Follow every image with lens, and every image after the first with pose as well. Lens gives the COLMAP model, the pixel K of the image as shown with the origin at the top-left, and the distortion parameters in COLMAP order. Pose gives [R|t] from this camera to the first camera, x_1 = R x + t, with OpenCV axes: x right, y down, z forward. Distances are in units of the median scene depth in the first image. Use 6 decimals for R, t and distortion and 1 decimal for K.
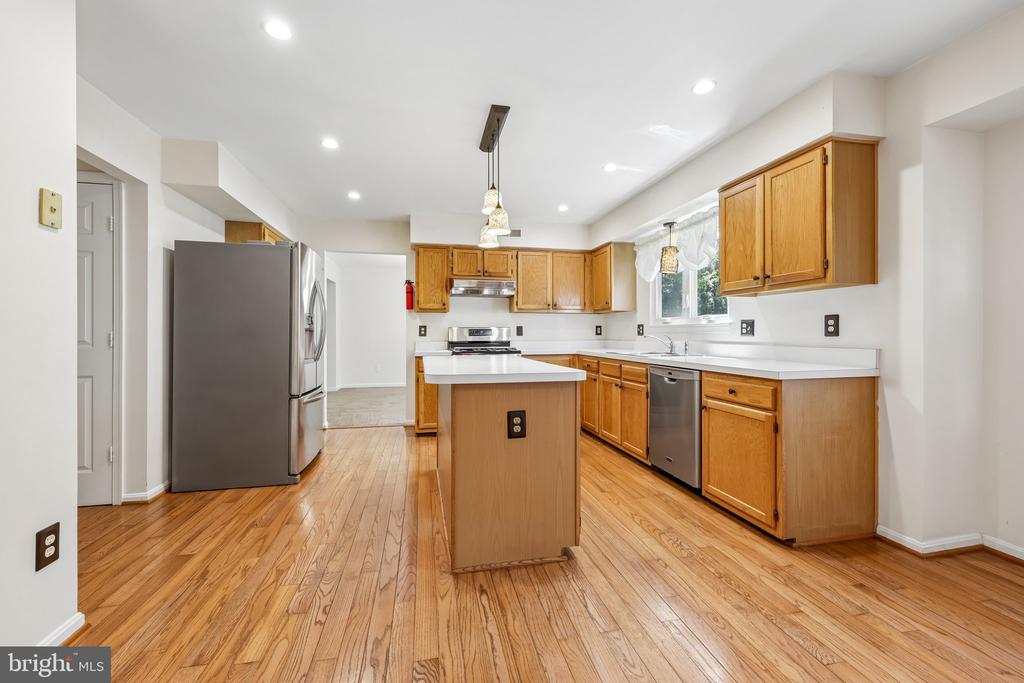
lens RADIAL K [[420.0, 0, 506.4], [0, 420.0, 336.5], [0, 0, 1]] dist [0.000342, -0.000335]
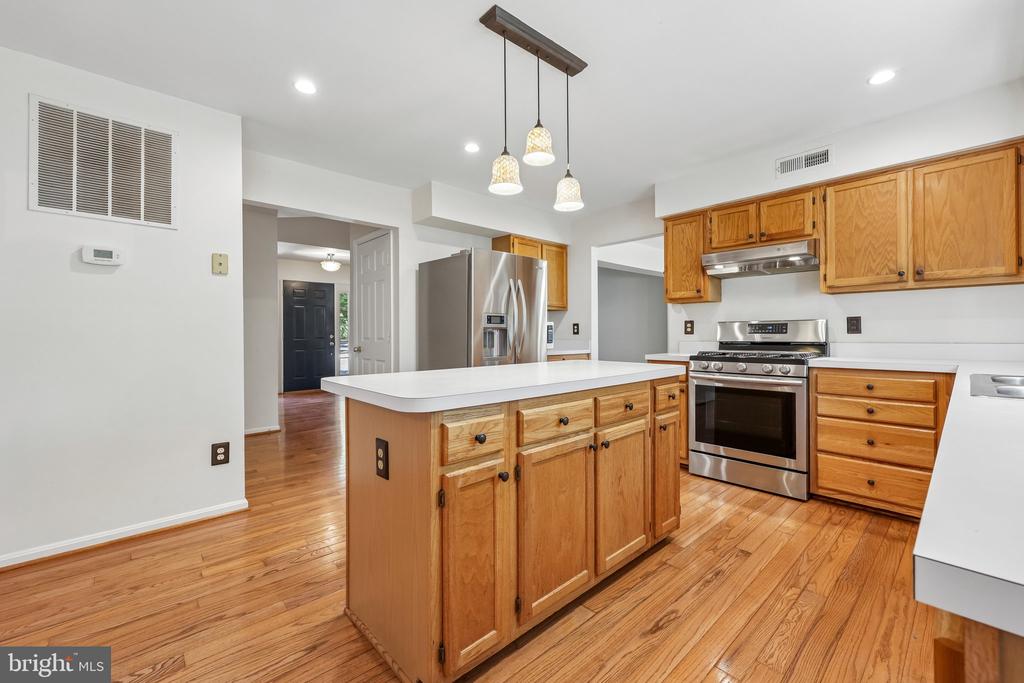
lens RADIAL K [[420.0, 0, 504.9], [0, 420.0, 333.2], [0, 0, 1]] dist [0.000342, -0.000335]
pose [[0.508745, -0.002683, -0.860913, 0.414509], [0.001073, 0.999996, -0.002482, -0.002084], [0.860917, 0.000339, 0.508746, 0.447480]]
